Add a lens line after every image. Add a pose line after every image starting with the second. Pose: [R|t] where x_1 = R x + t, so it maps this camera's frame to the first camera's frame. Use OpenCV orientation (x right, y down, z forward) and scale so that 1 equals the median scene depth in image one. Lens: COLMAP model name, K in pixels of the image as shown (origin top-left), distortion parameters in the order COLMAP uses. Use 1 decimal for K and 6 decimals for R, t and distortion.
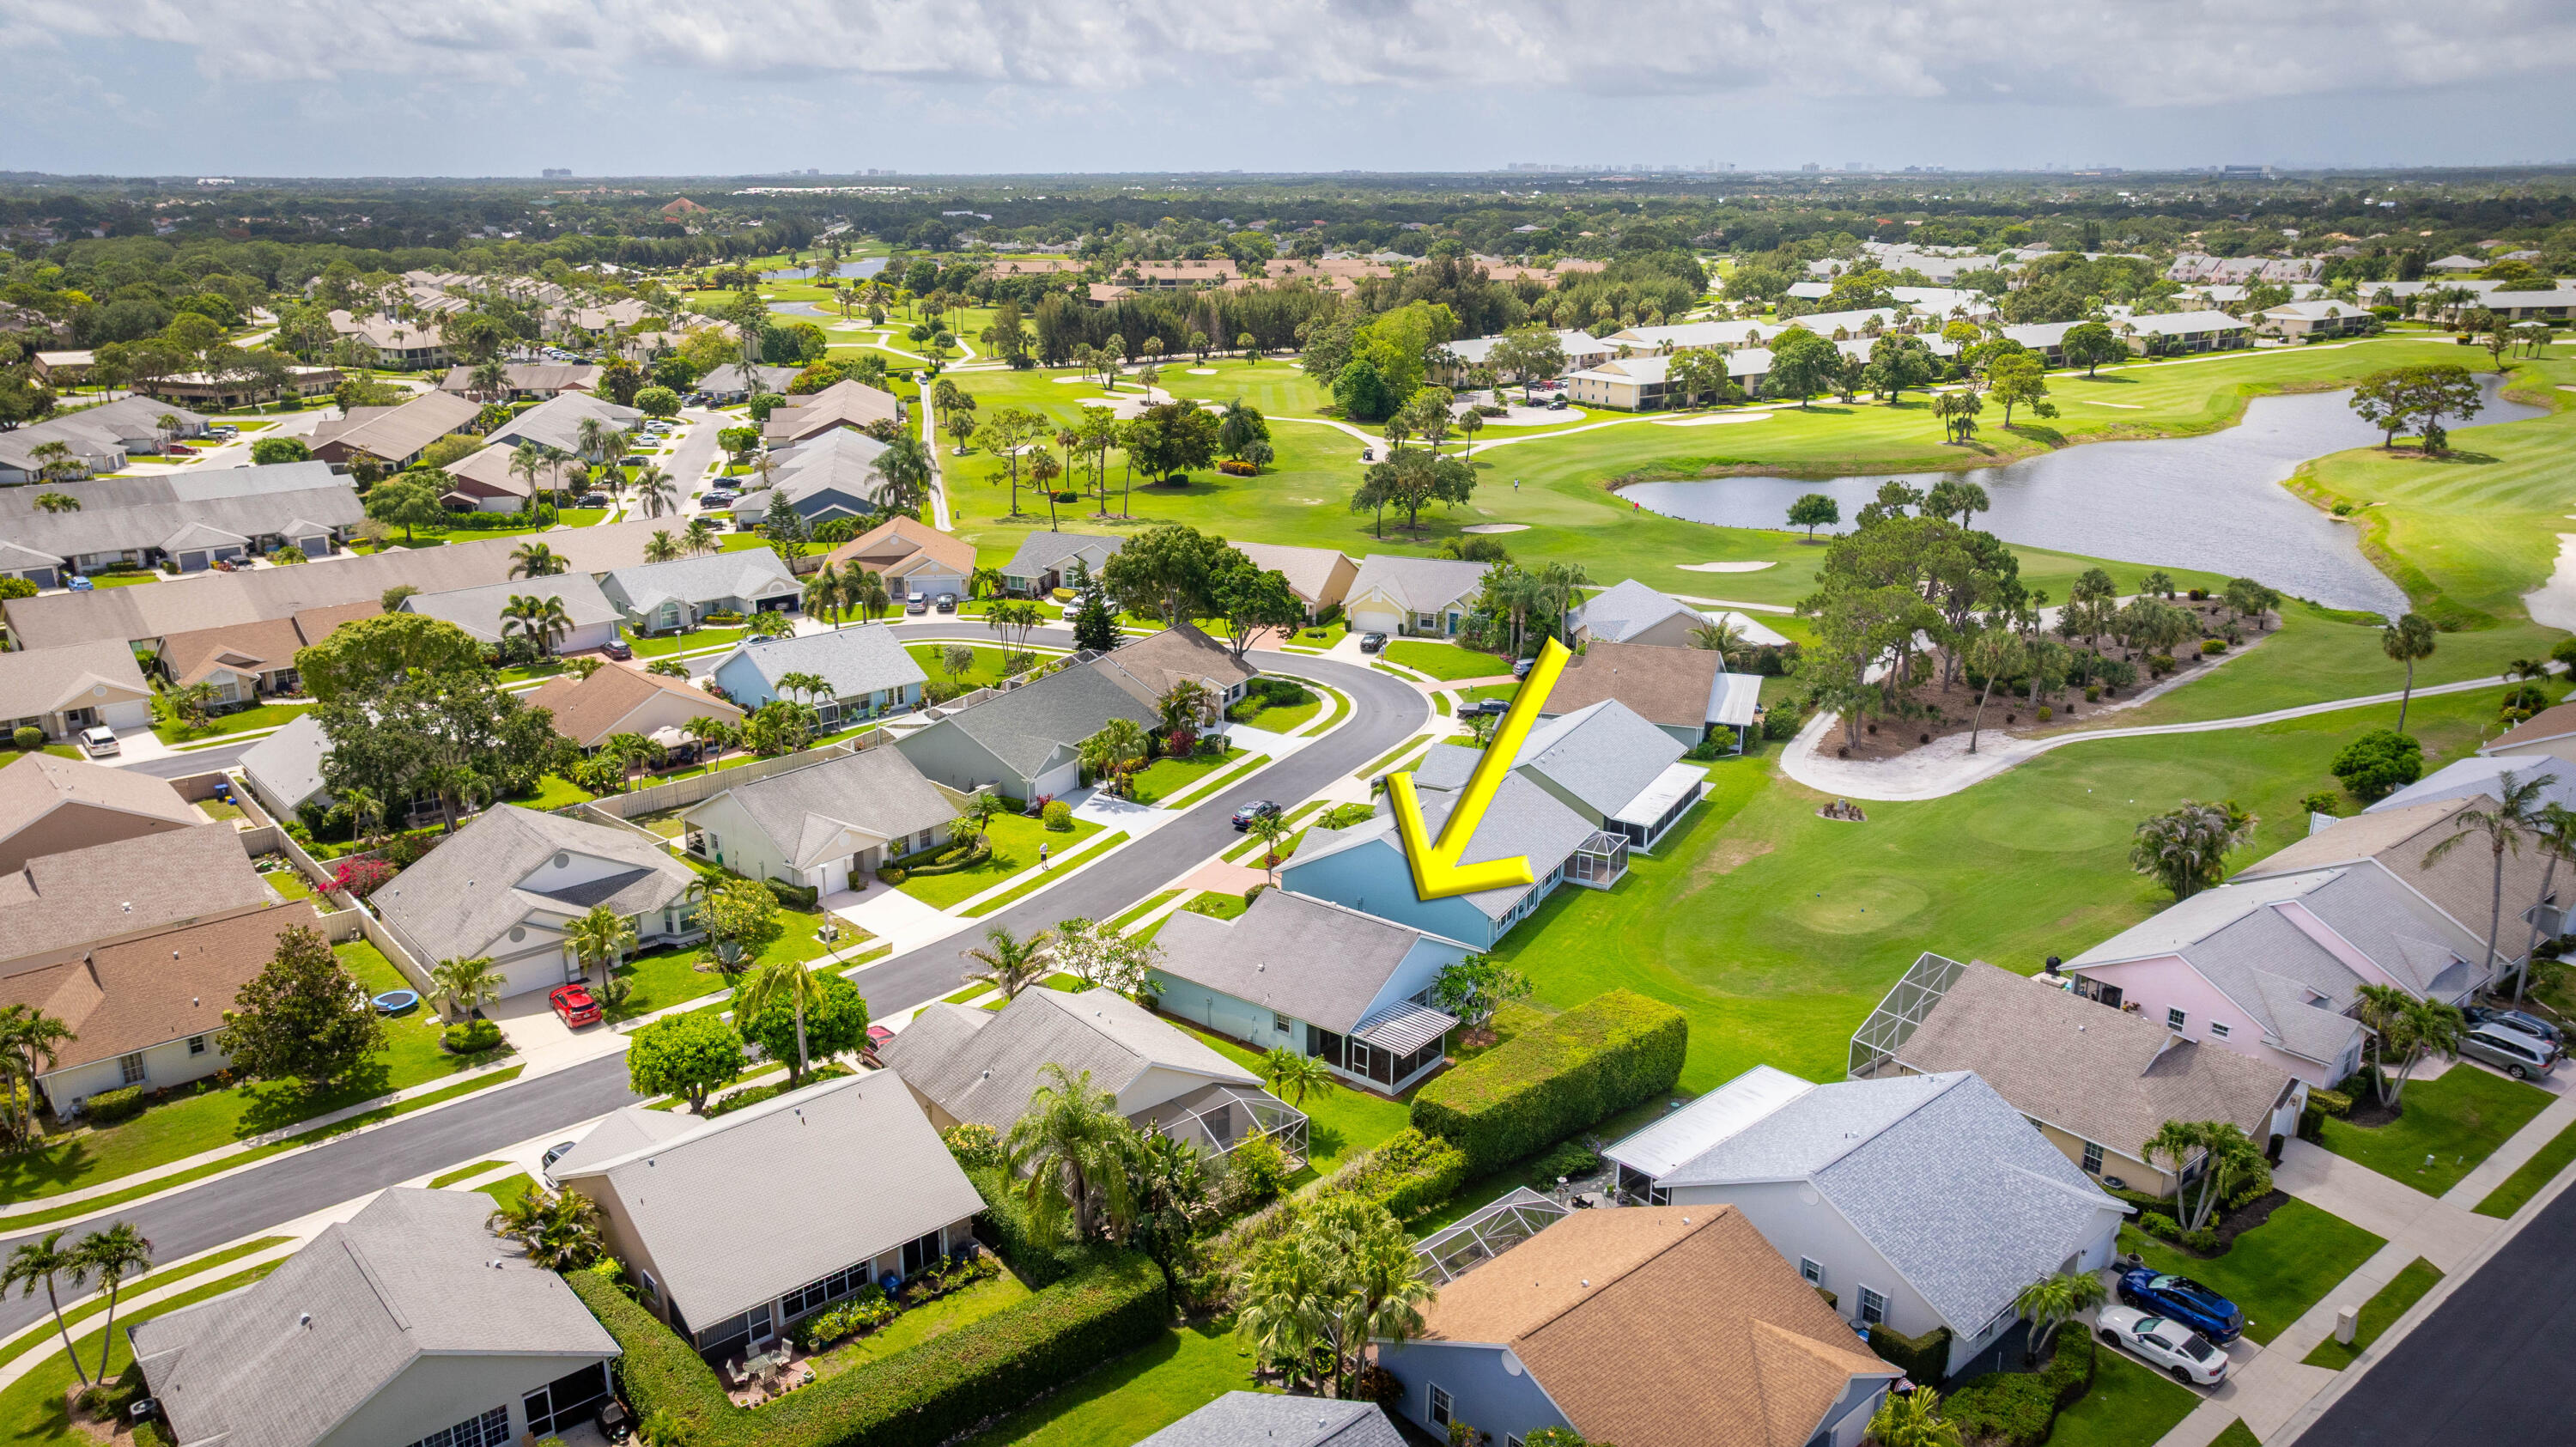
lens RADIAL K [[1834.7, 0, 1288.0], [0, 1834.7, 723.5], [0, 0, 1]] dist [-0.013531, 0.002547]
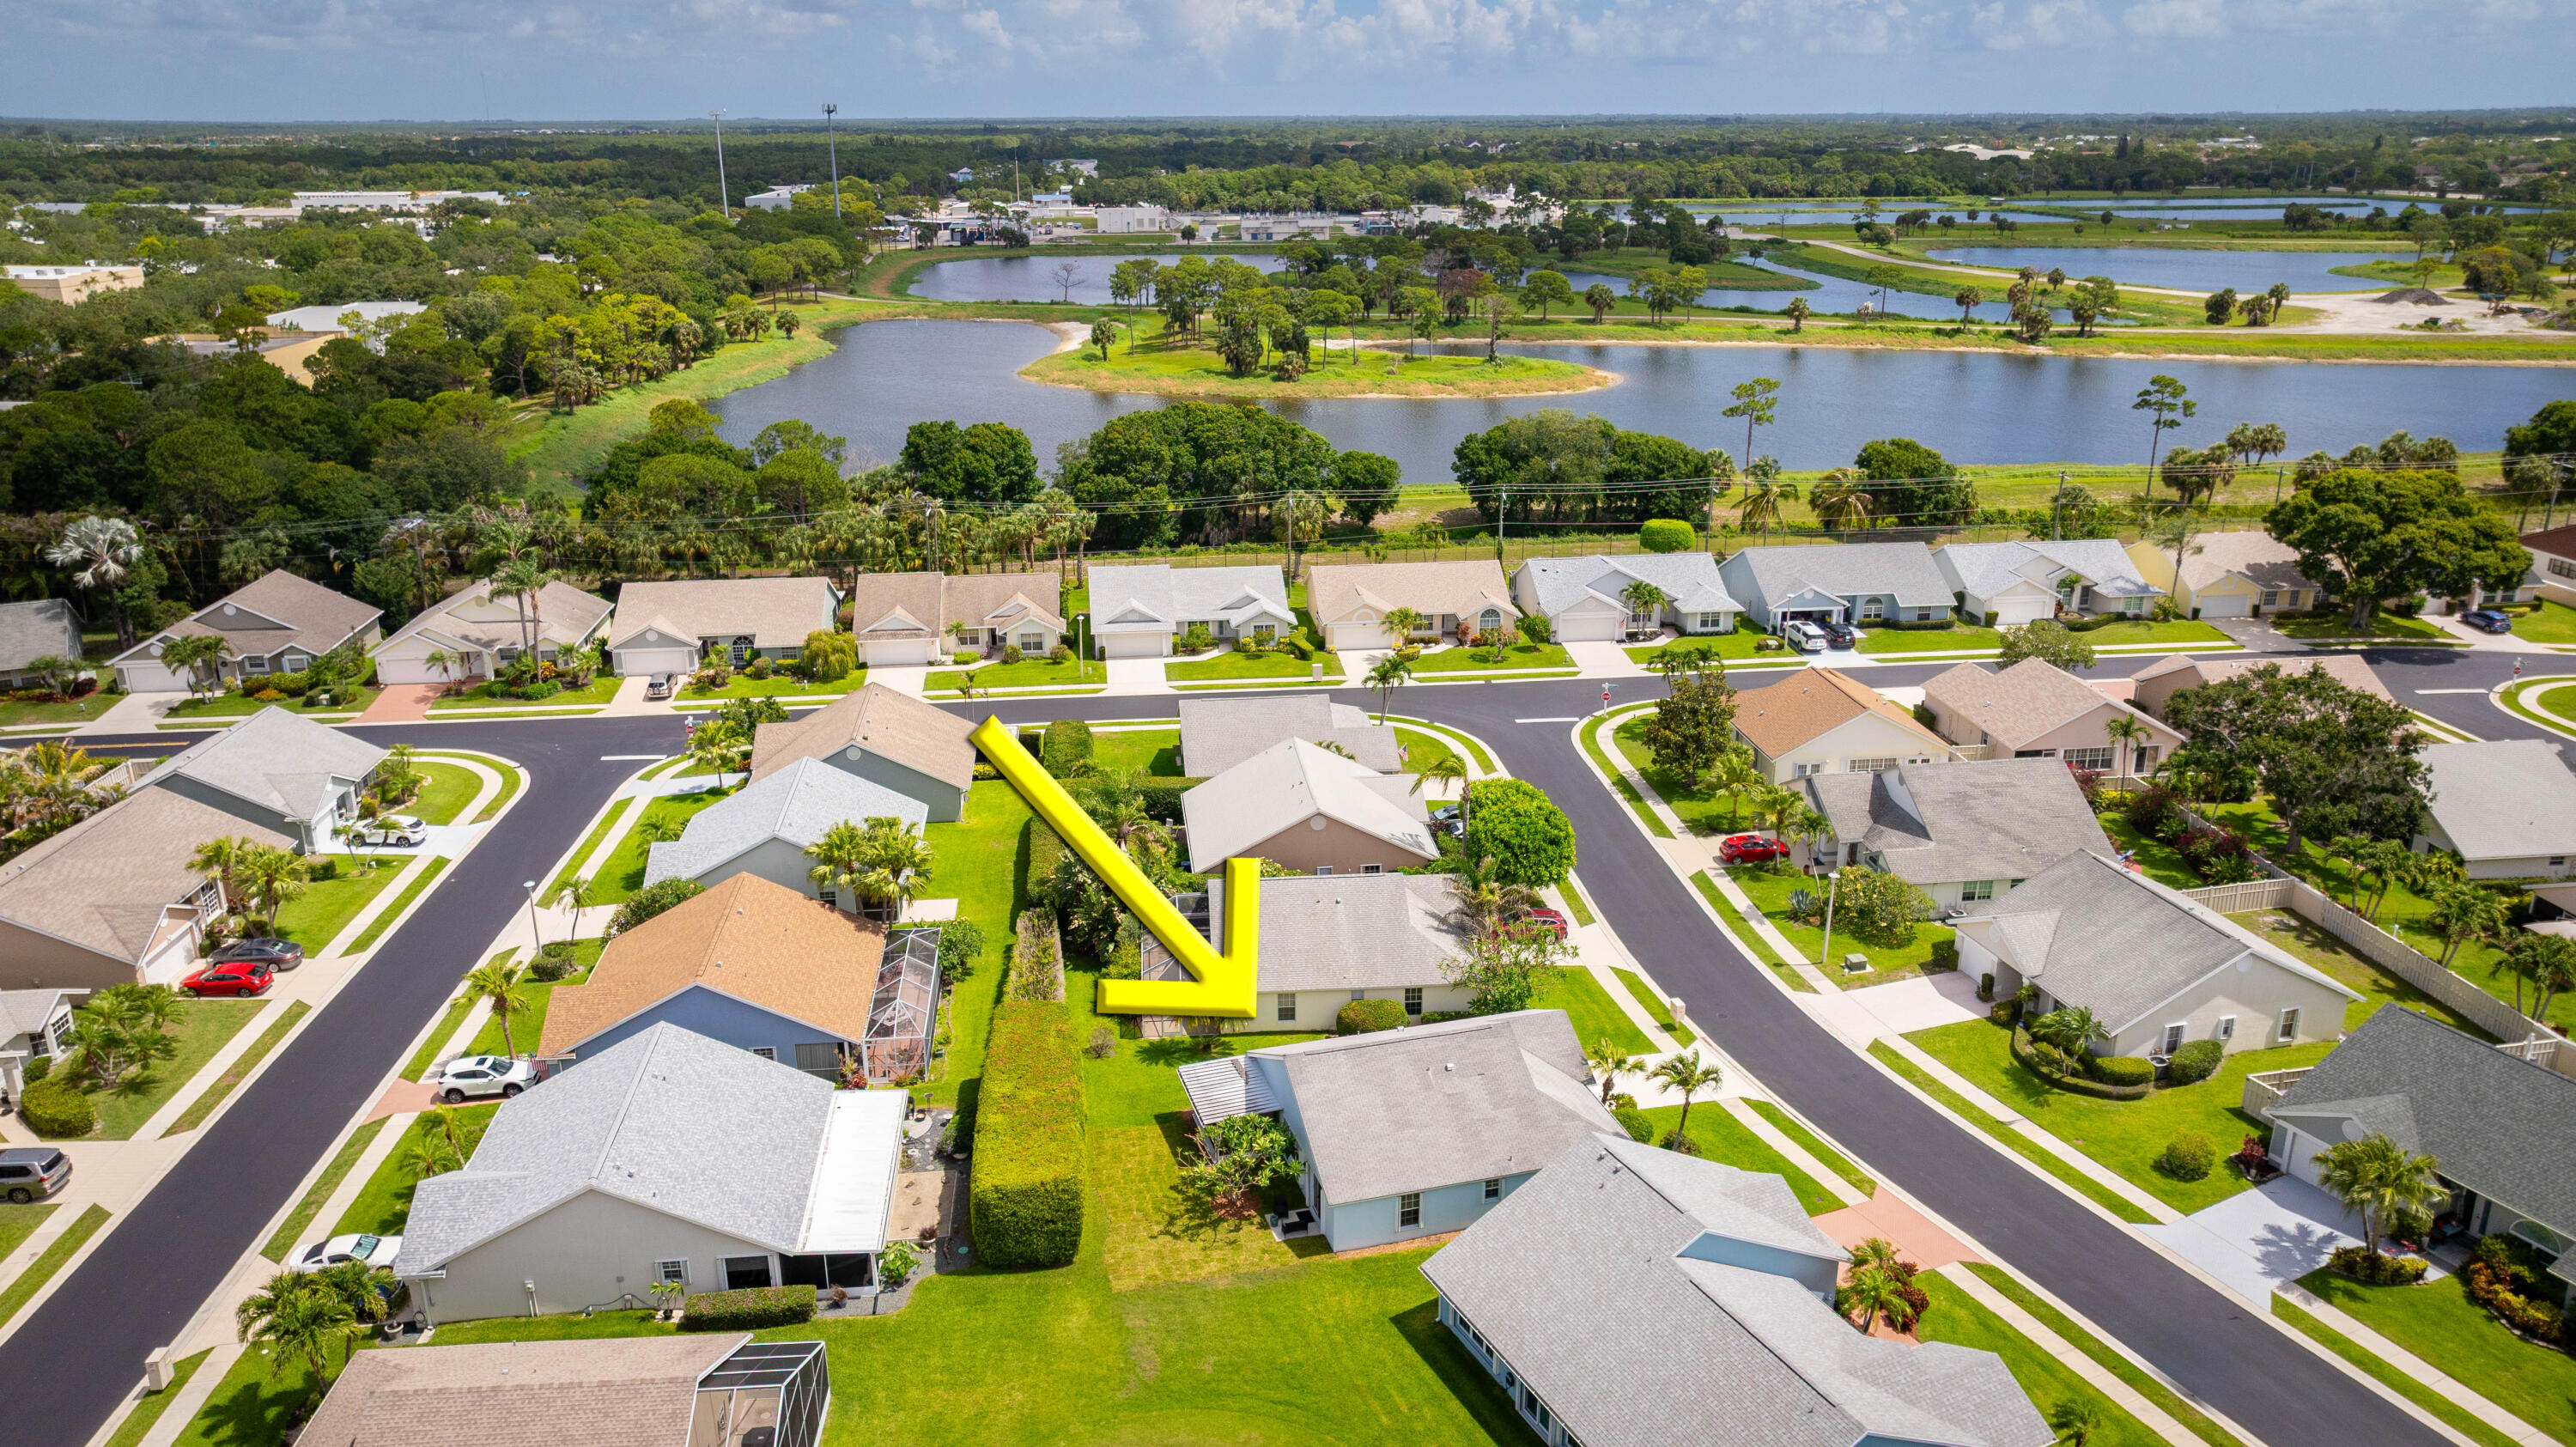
lens RADIAL K [[1834.7, 0, 1288.0], [0, 1834.7, 723.5], [0, 0, 1]] dist [-0.013531, 0.002547]
pose [[-0.596086, 0.233758, -0.768140, 0.566014], [-0.244808, 0.858217, 0.451145, -0.317165], [0.764690, 0.456968, -0.454345, 1.148919]]
